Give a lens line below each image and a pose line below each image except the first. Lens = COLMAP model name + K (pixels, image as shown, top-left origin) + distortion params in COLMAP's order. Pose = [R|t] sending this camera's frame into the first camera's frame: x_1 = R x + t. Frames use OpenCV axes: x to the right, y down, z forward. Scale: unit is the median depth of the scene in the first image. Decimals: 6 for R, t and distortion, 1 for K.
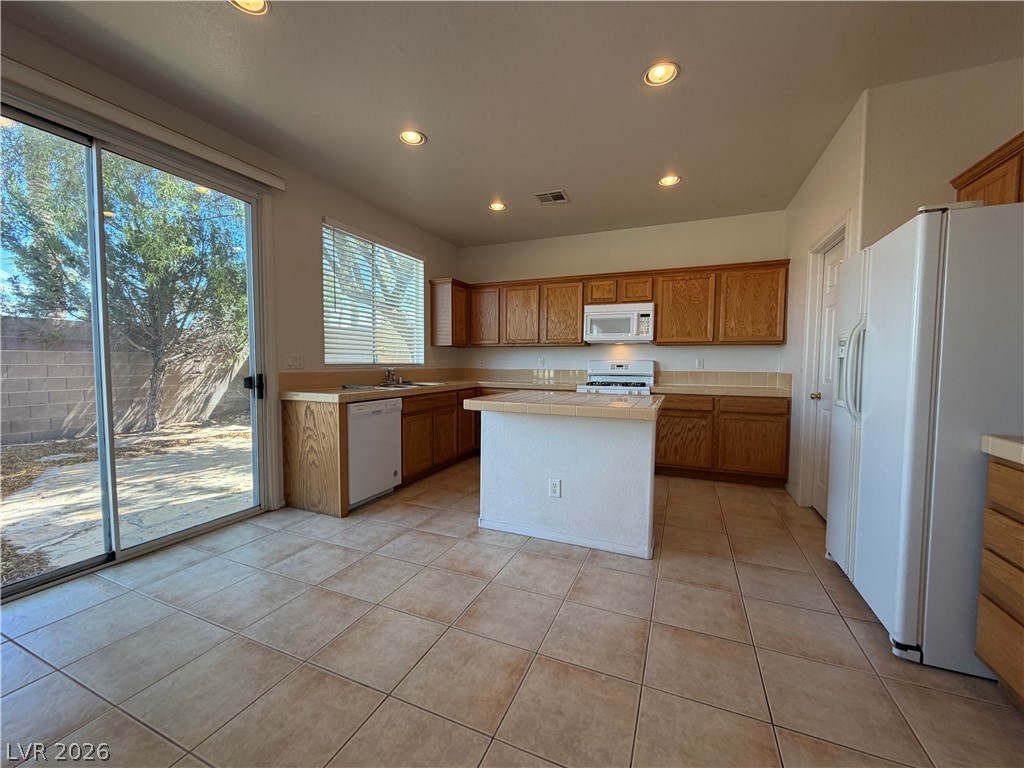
lens RADIAL K [[408.3, 0, 509.0], [0, 408.3, 385.5], [0, 0, 1]] dist [-0.000021, 0.000515]
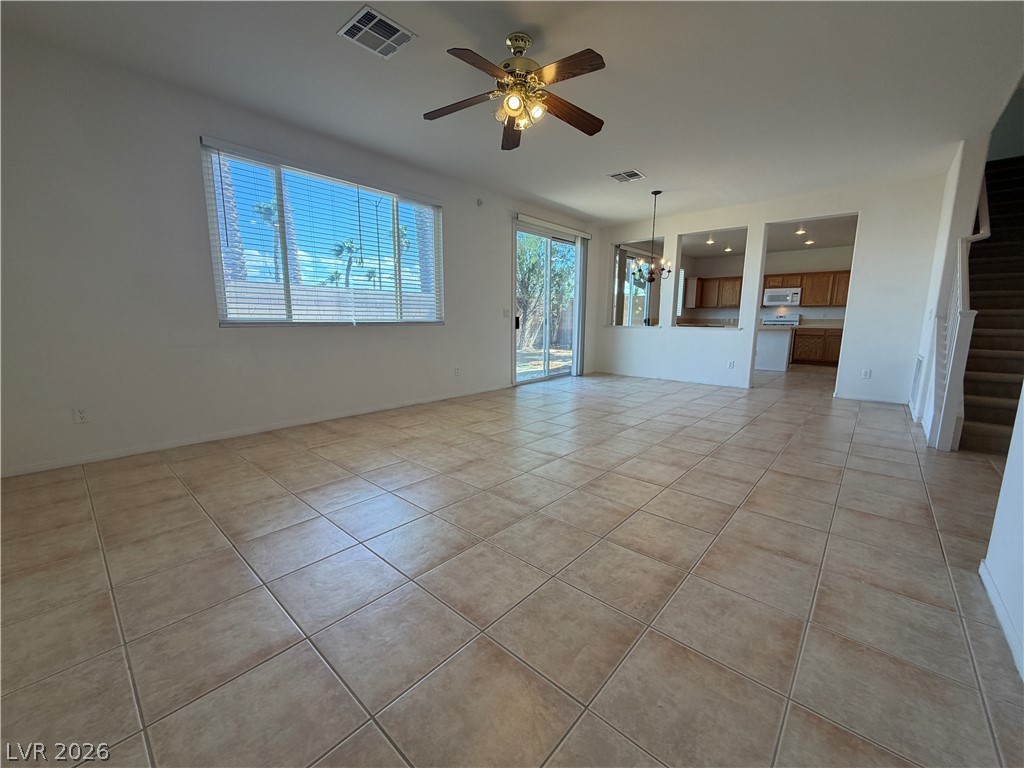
lens RADIAL K [[408.3, 0, 508.0], [0, 408.3, 386.2], [0, 0, 1]] dist [-0.000021, 0.000515]
pose [[0.947330, 0.050579, -0.316240, -0.589690], [-0.017524, 0.994157, 0.106510, 0.168787], [0.319780, -0.095358, 0.942681, -2.283613]]
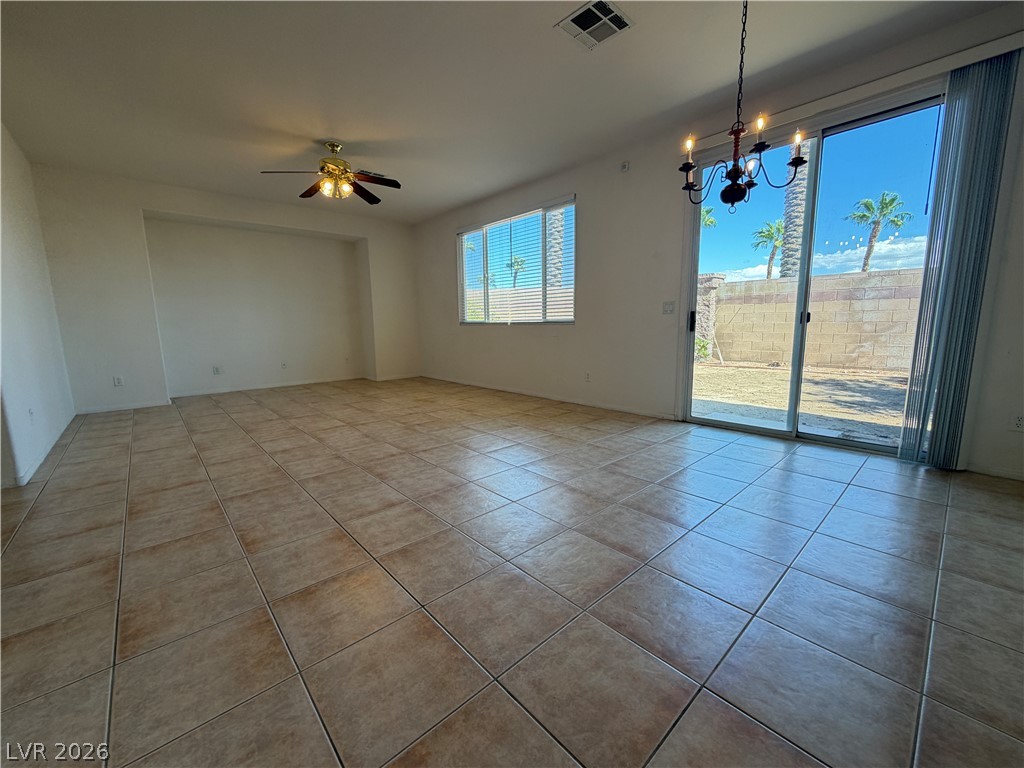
lens RADIAL K [[408.3, 0, 510.9], [0, 408.3, 384.8], [0, 0, 1]] dist [-0.000021, 0.000515]
pose [[-0.419233, 0.136901, -0.897497, 0.149945], [-0.038175, 0.985033, 0.168086, 0.078610], [0.907076, 0.104729, -0.407732, -0.375593]]
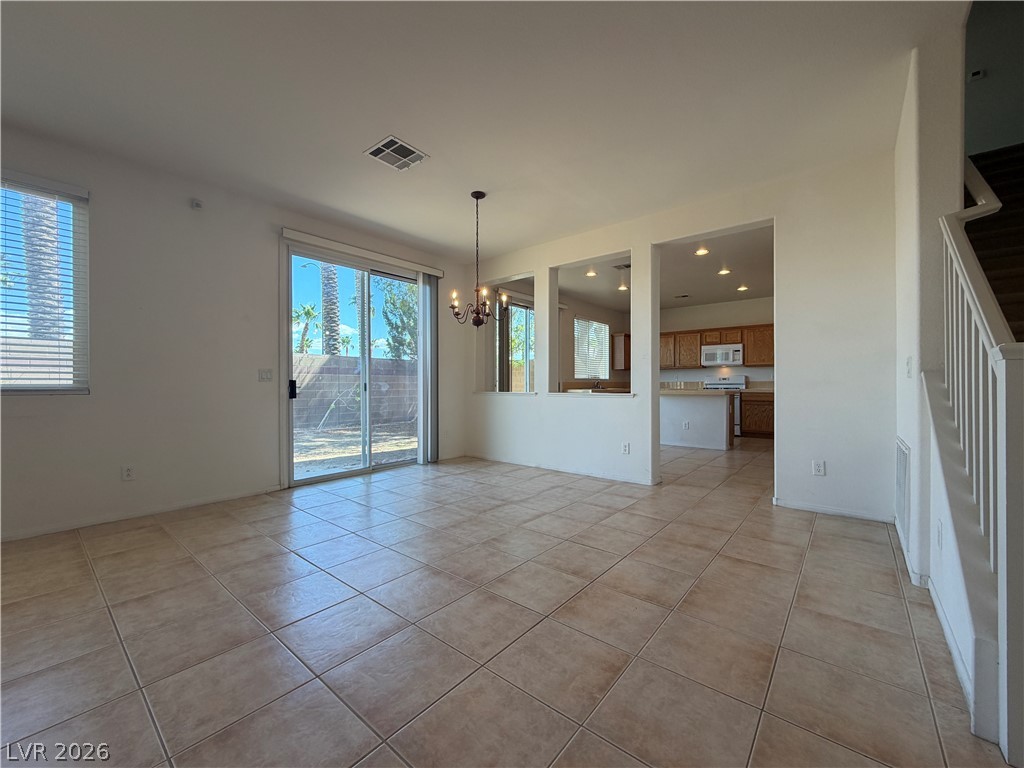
lens RADIAL K [[408.3, 0, 507.8], [0, 408.3, 385.9], [0, 0, 1]] dist [-0.000021, 0.000515]
pose [[0.957253, -0.008390, -0.289131, -0.171186], [-0.007831, 0.998461, -0.054899, 0.129604], [0.289147, 0.054816, 0.955714, -1.426408]]
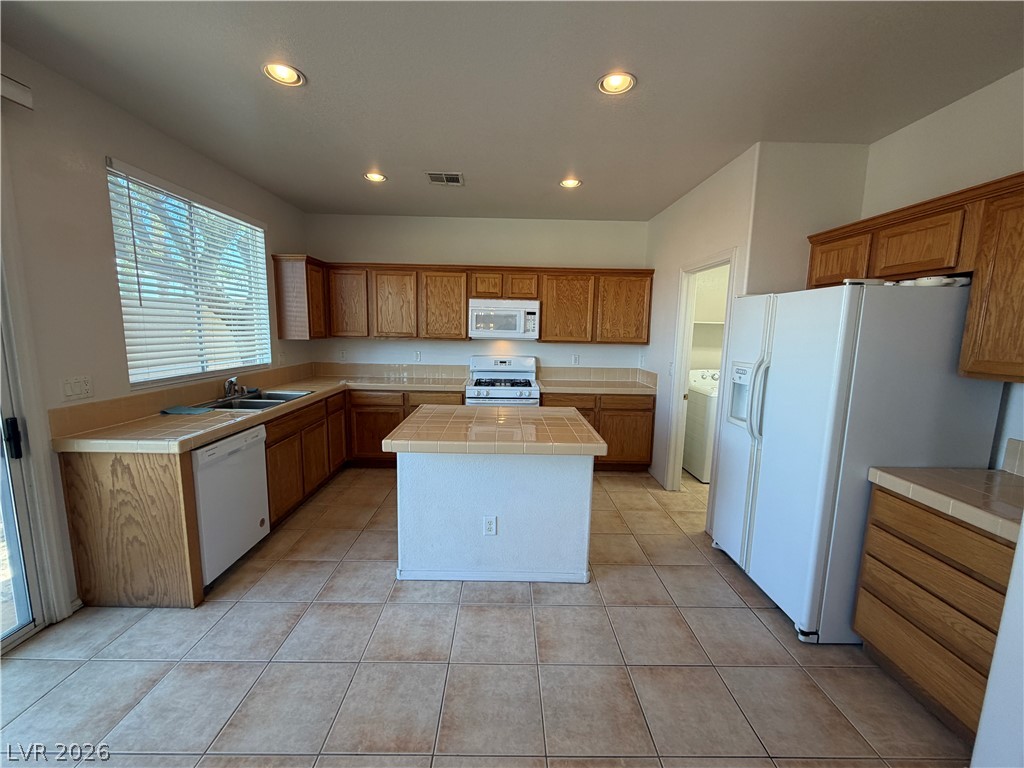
lens RADIAL K [[408.3, 0, 508.9], [0, 408.3, 385.9], [0, 0, 1]] dist [-0.000021, 0.000515]
pose [[0.914474, -0.045255, 0.402106, -0.167396], [0.009857, 0.995923, 0.089668, -0.117260], [-0.404524, -0.078035, 0.911192, 0.144772]]
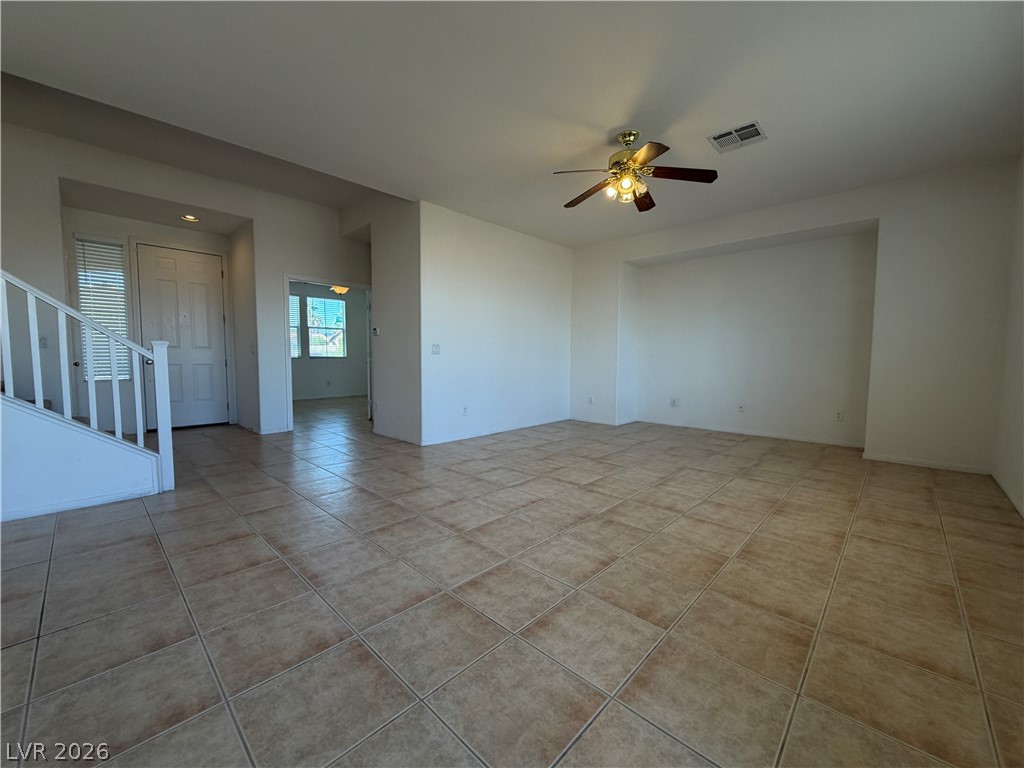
lens RADIAL K [[408.3, 0, 508.5], [0, 408.3, 382.7], [0, 0, 1]] dist [-0.000021, 0.000515]
pose [[-0.935848, -0.035330, 0.350628, -0.950635], [0.006682, 0.993004, 0.117891, 0.061304], [-0.352340, 0.112671, -0.929065, -0.364905]]
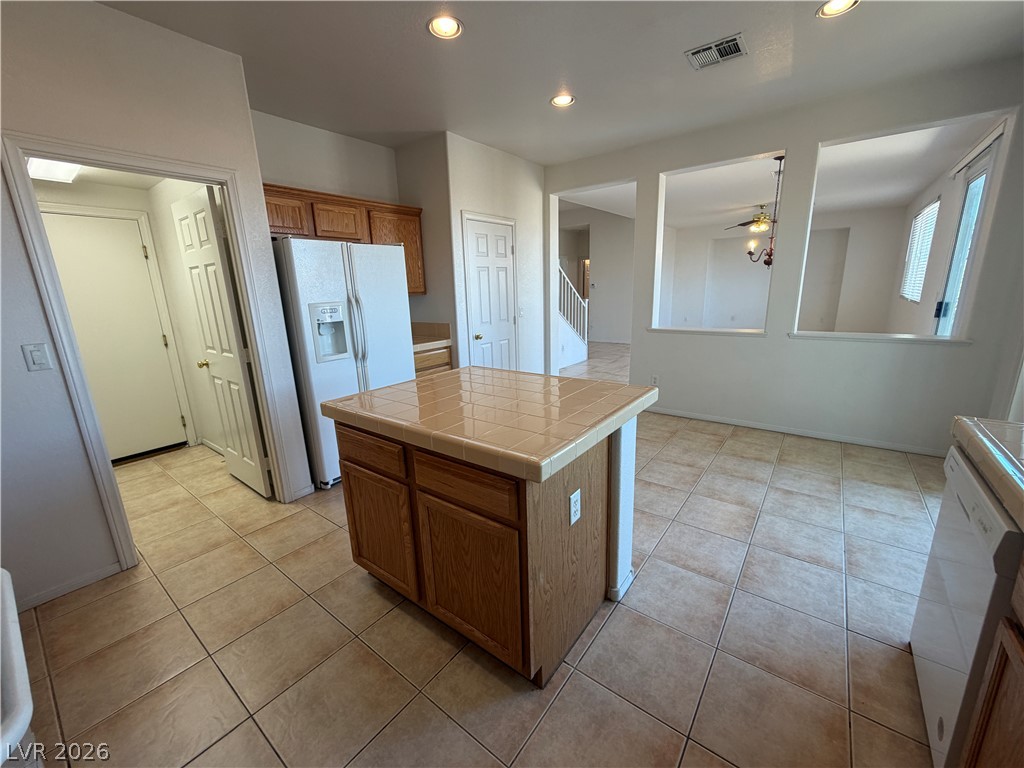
lens RADIAL K [[408.3, 0, 513.1], [0, 408.3, 385.8], [0, 0, 1]] dist [-0.000021, 0.000515]
pose [[-0.970733, -0.033550, 0.237808, -0.028123], [0.038830, 0.955242, 0.293266, -0.155825], [-0.237003, 0.293917, -0.925982, 1.429518]]
